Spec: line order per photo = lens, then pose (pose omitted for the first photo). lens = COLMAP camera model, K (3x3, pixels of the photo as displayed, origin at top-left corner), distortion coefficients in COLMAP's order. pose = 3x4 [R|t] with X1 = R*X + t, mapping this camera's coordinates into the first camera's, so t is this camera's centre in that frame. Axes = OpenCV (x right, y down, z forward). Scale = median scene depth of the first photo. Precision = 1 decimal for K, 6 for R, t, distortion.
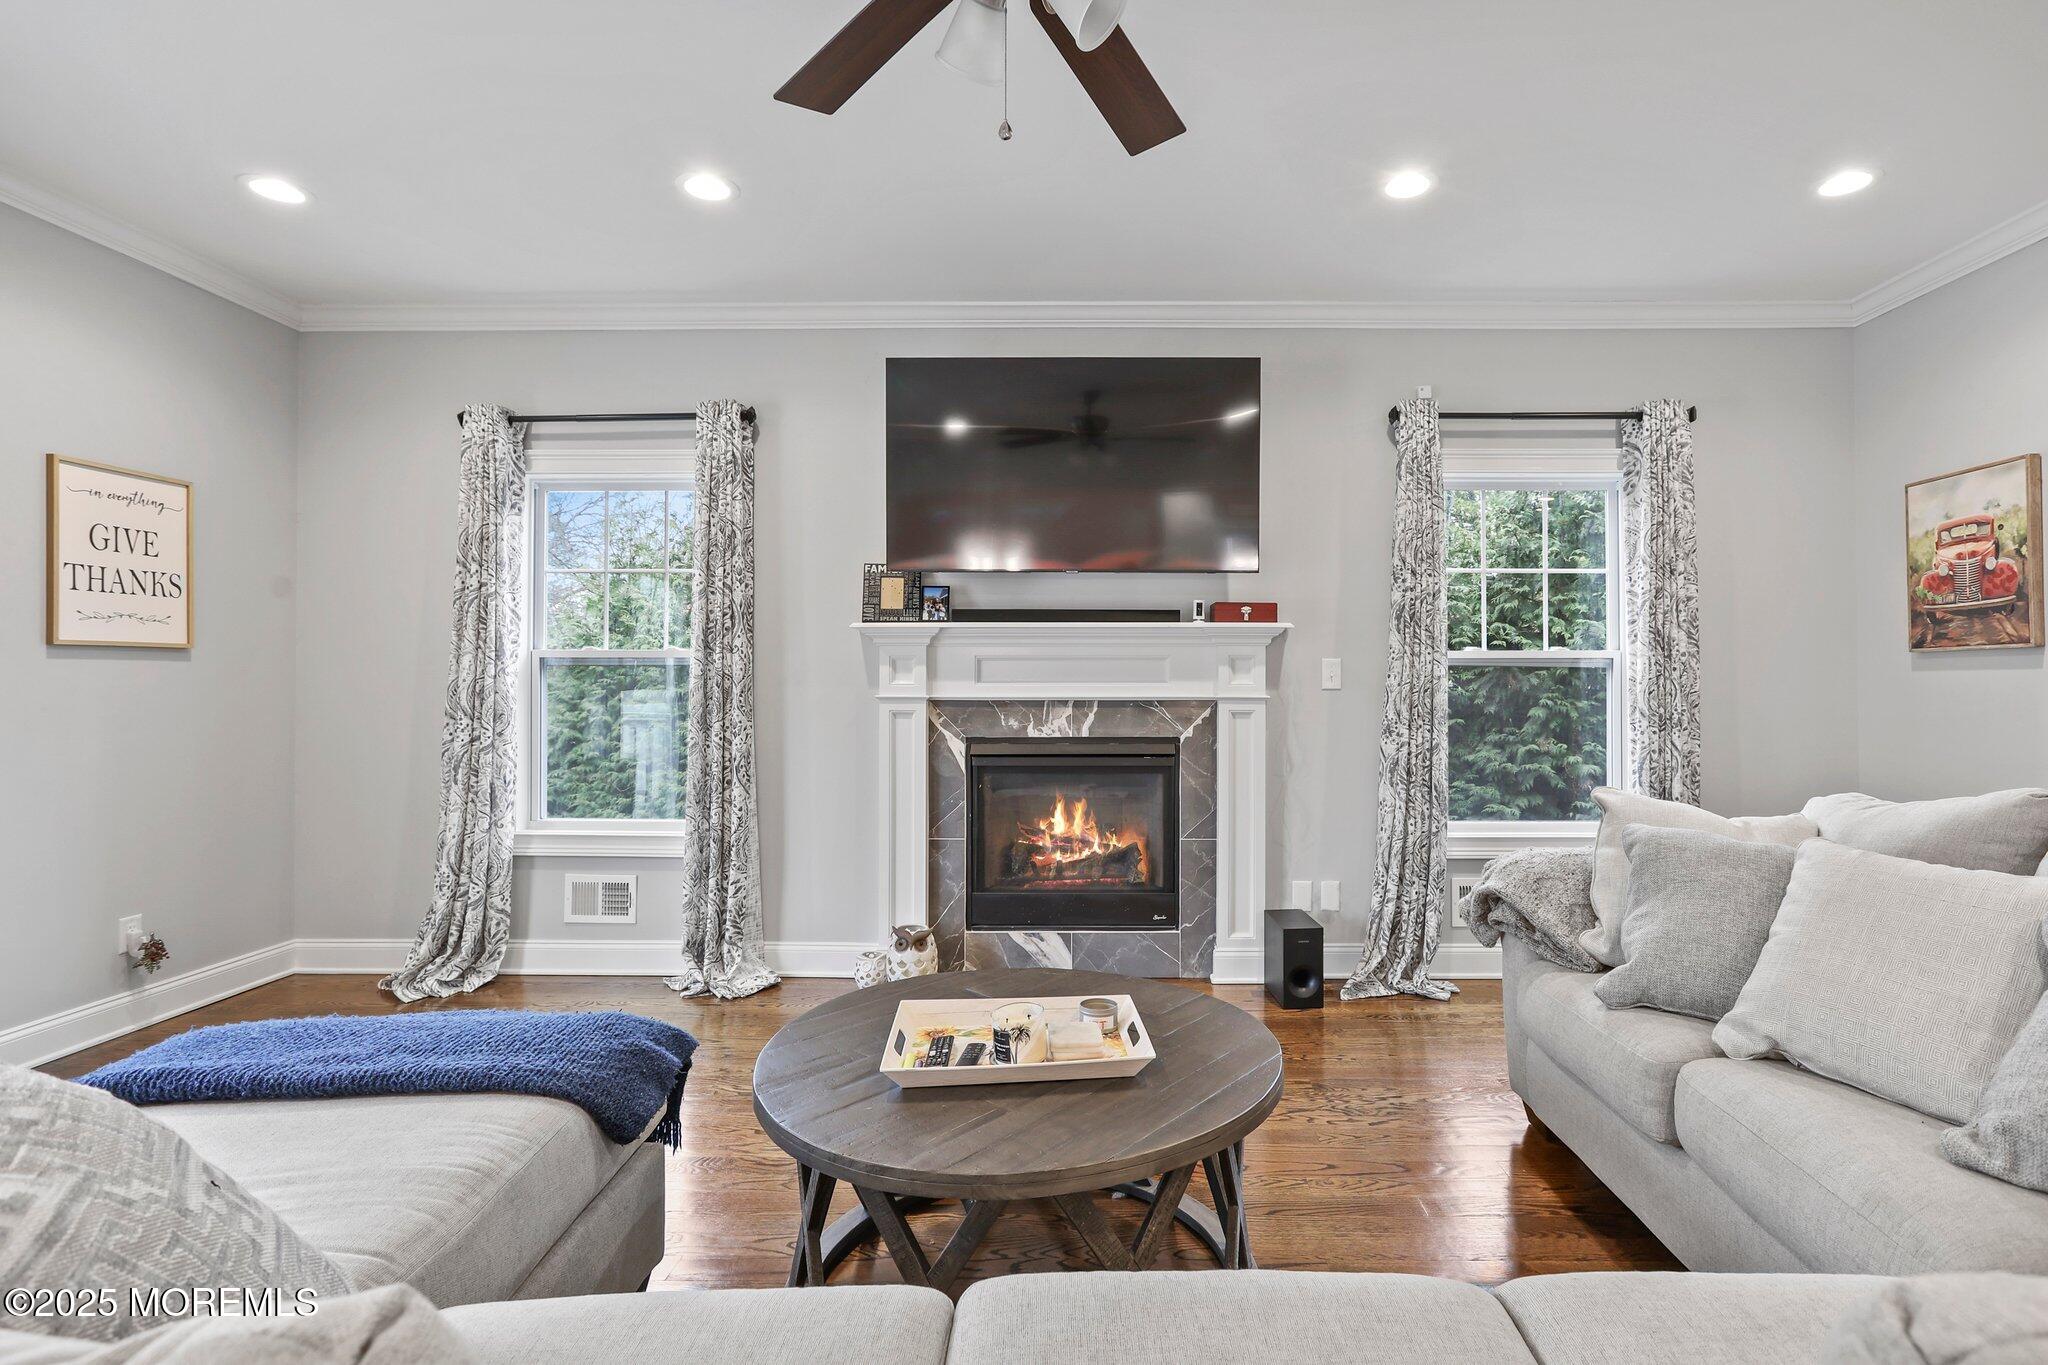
lens RADIAL K [[936.7, 0, 1094.2], [0, 936.7, 676.9], [0, 0, 1]] dist [-0.007070, 0.000665]
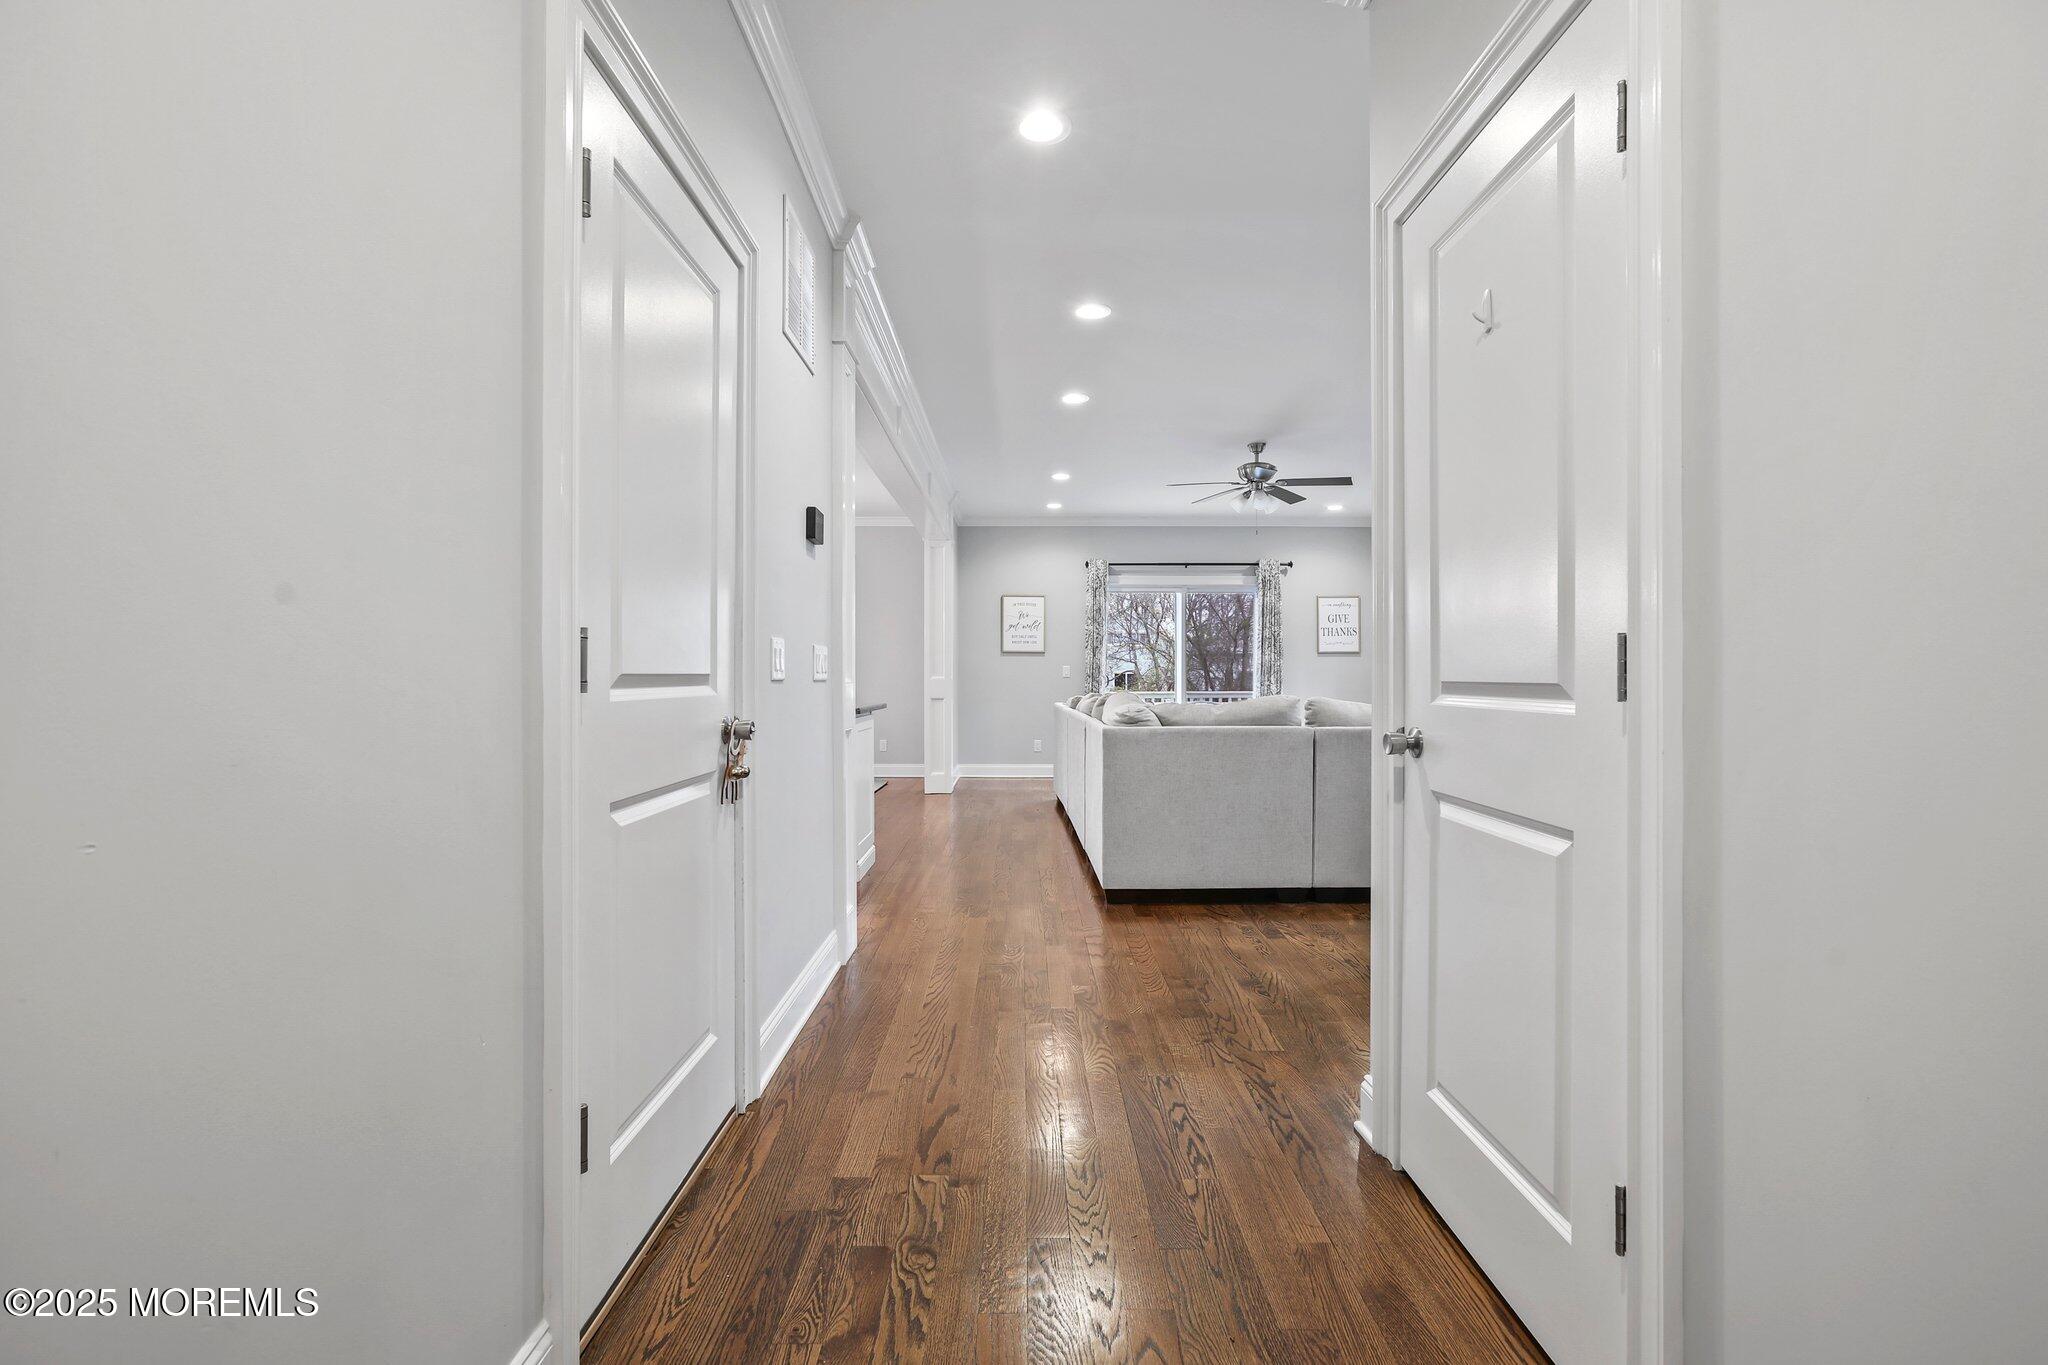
lens RADIAL K [[932.8, 0, 1013.8], [0, 932.8, 682.5], [0, 0, 1]] dist [-0.021252, 0.010214]
pose [[0.001195, 0.006138, -0.999980, 1.732244], [0.004676, 0.999970, 0.006143, 0.035020], [0.999988, -0.004683, 0.001166, -0.067318]]
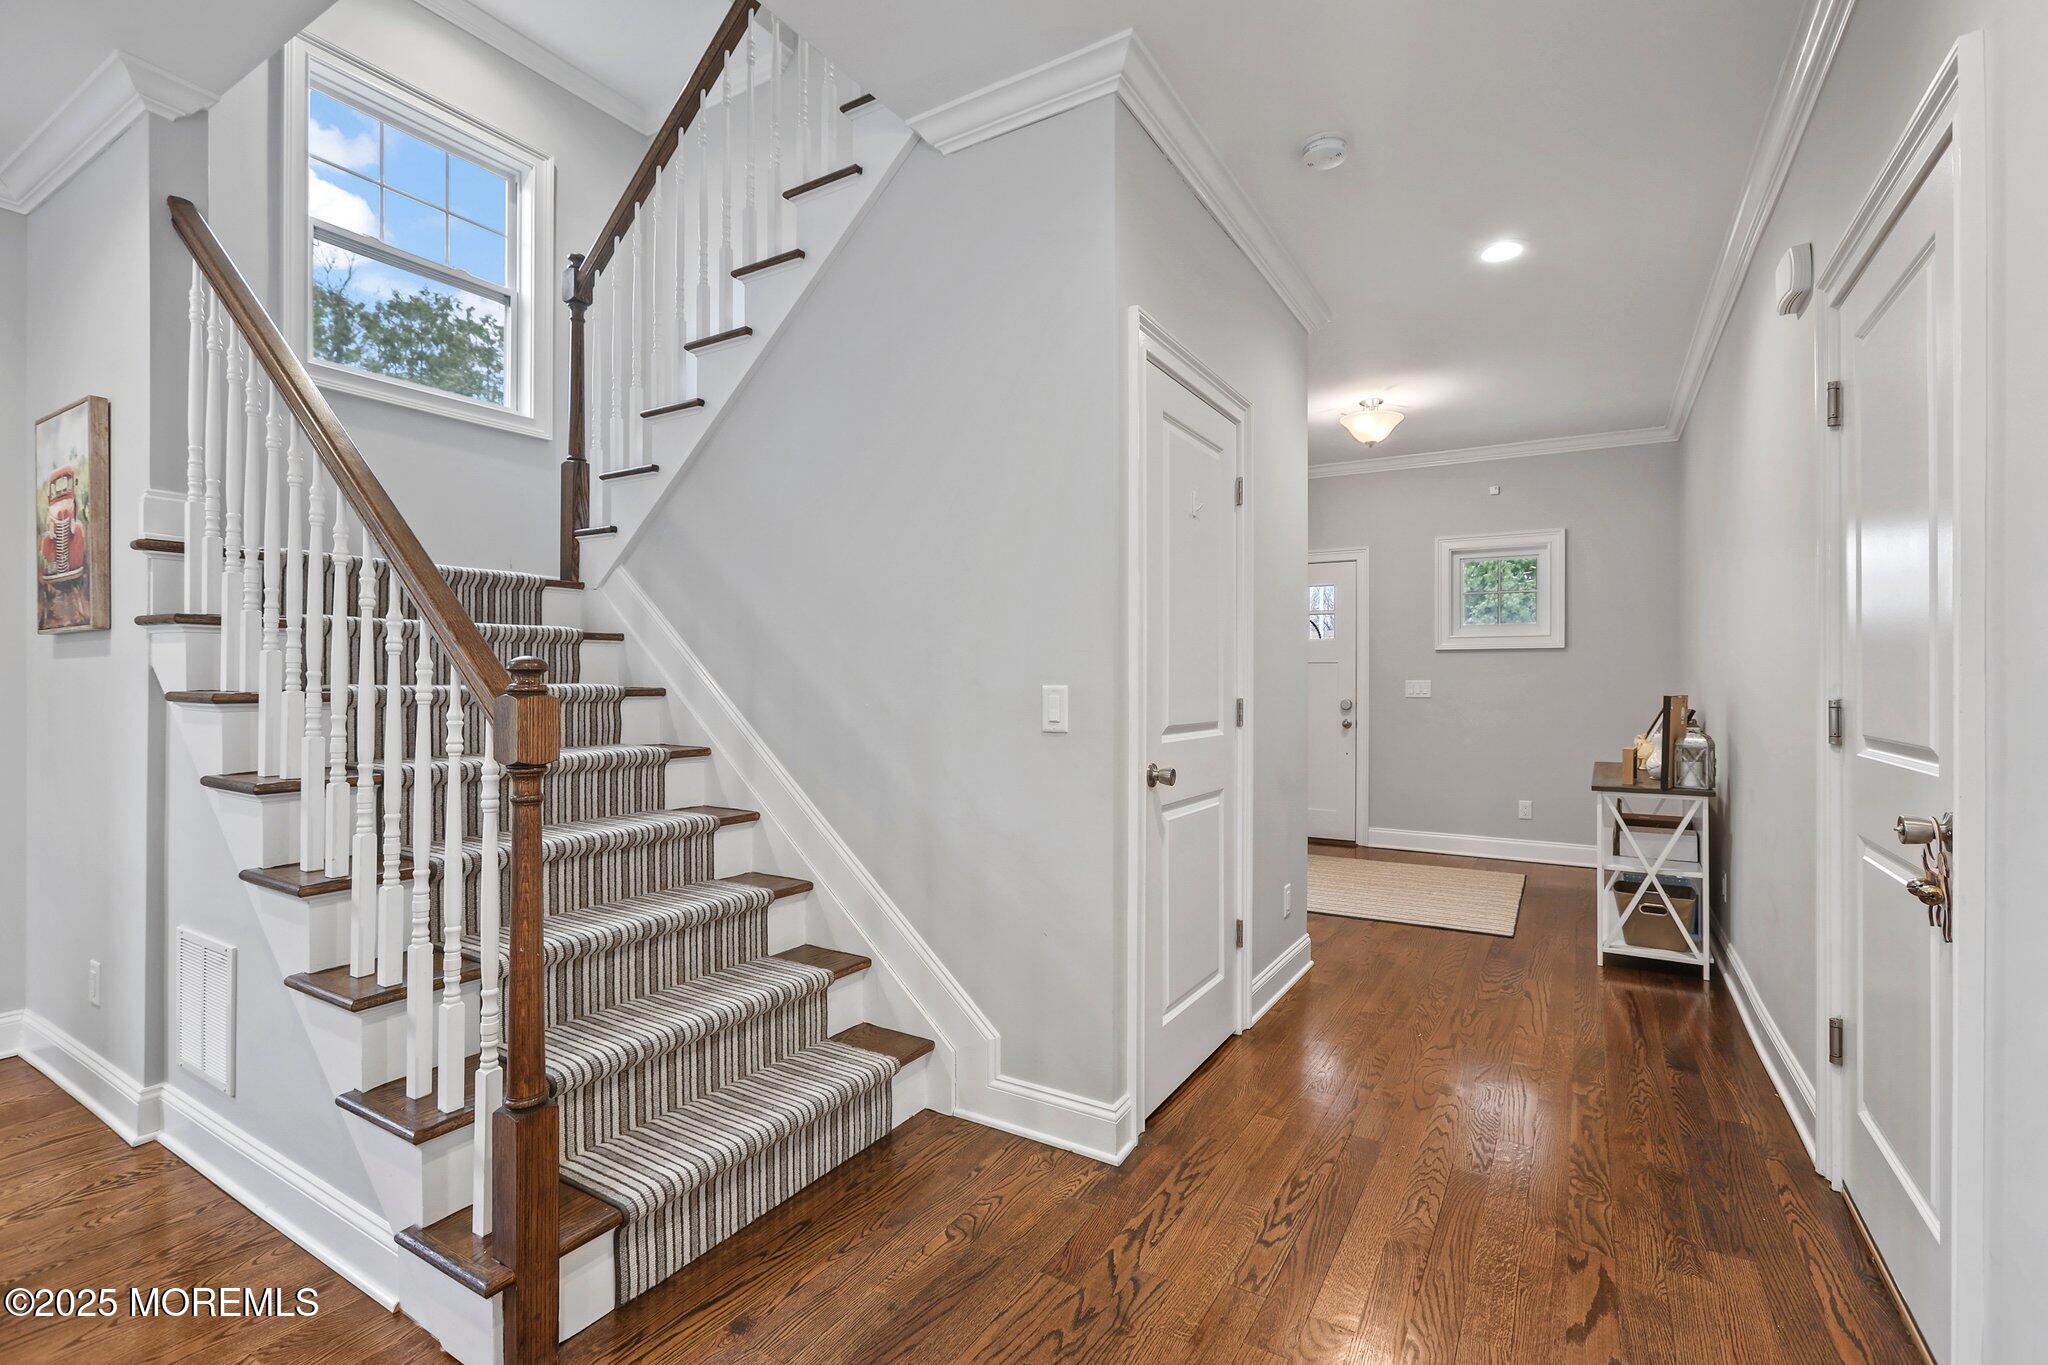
lens RADIAL K [[932.8, 0, 1013.8], [0, 932.8, 682.5], [0, 0, 1]] dist [-0.021252, 0.010214]
pose [[0.512060, 0.000161, 0.858950, 0.584703], [-0.008762, 0.999949, 0.005036, 0.003468], [-0.858905, -0.010105, 0.512035, -0.100419]]
